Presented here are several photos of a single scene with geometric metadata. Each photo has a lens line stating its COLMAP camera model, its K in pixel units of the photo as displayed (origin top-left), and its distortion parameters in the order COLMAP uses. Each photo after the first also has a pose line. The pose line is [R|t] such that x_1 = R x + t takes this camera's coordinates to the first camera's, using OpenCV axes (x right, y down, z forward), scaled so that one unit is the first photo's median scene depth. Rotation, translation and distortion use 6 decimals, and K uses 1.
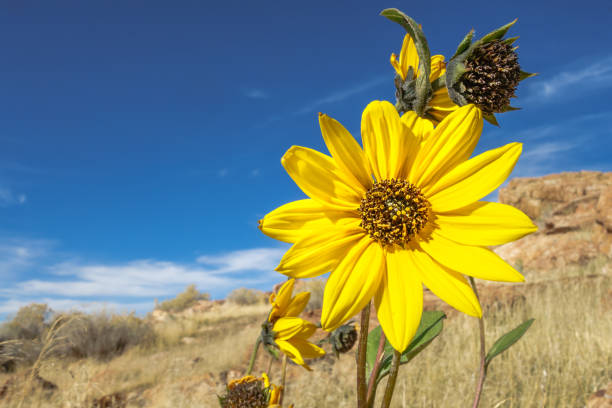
lens RADIAL K [[481.9, 0, 306.0], [0, 481.9, 204.0], [0, 0, 1]] dist [0.039341, -0.001545]
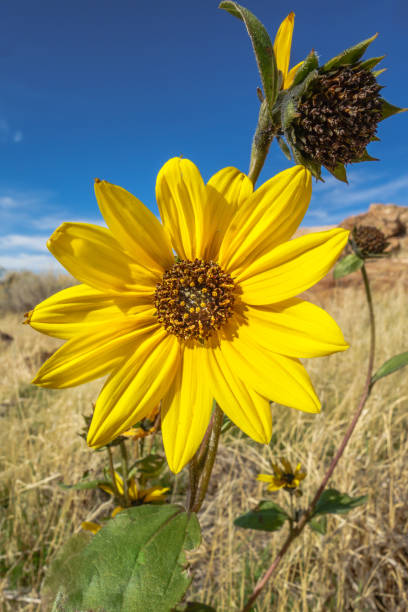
lens RADIAL K [[481.9, 0, 204.0], [0, 481.9, 306.0], [0, 0, 1]] dist [0.039341, -0.001545]
pose [[0.995302, 0.035807, -0.089958, 0.271578], [-0.008765, 0.958609, 0.284589, -0.209667], [0.096425, -0.282464, 0.954419, 0.208402]]
